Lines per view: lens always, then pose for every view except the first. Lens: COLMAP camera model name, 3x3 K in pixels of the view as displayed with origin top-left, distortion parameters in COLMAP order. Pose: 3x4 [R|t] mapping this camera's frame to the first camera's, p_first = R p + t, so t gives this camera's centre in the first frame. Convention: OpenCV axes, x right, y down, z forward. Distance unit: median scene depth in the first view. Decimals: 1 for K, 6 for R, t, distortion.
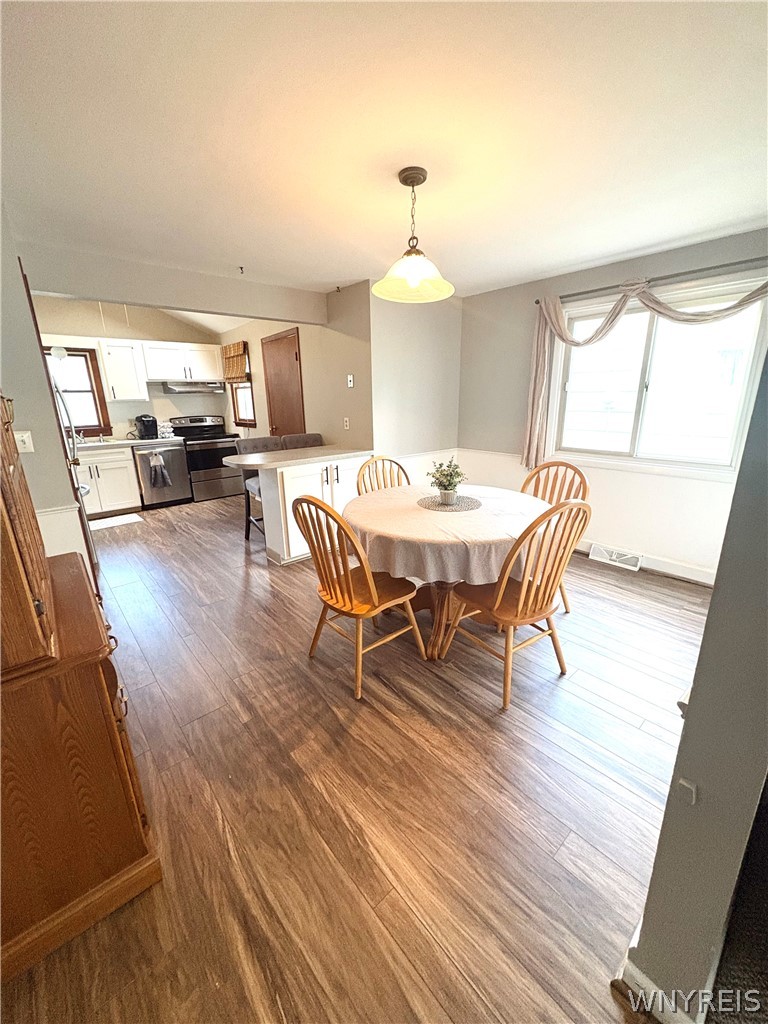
lens RADIAL K [[406.2, 0, 382.8], [0, 406.2, 511.2], [0, 0, 1]] dist [0.001388, 0.000192]
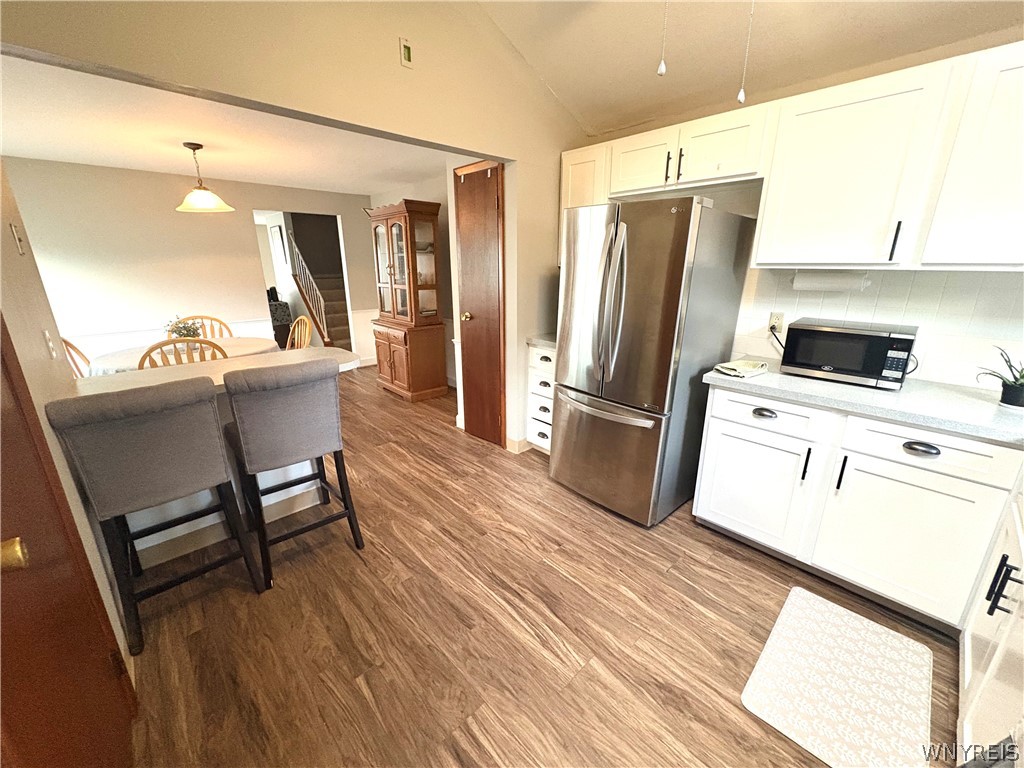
lens RADIAL K [[406.2, 0, 511.3], [0, 406.2, 384.2], [0, 0, 1]] dist [0.001388, 0.000192]
pose [[-0.998629, 0.038185, -0.035807, -0.383587], [0.013121, 0.844784, 0.534947, -0.282996], [0.050676, 0.533743, -0.844127, 0.994981]]
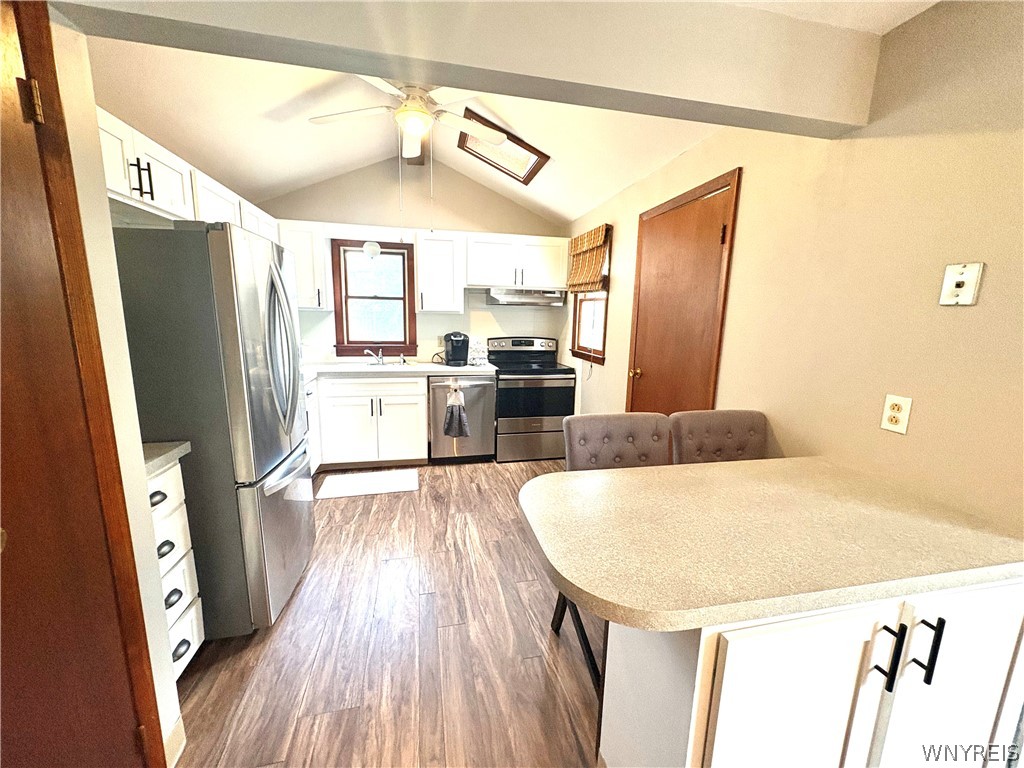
lens RADIAL K [[406.2, 0, 513.6], [0, 406.2, 384.6], [0, 0, 1]] dist [0.001388, 0.000192]
pose [[0.882022, 0.123118, -0.454839, -0.152618], [-0.166070, 0.984549, -0.055541, -0.121486], [0.440973, 0.124523, 0.888840, 0.410195]]
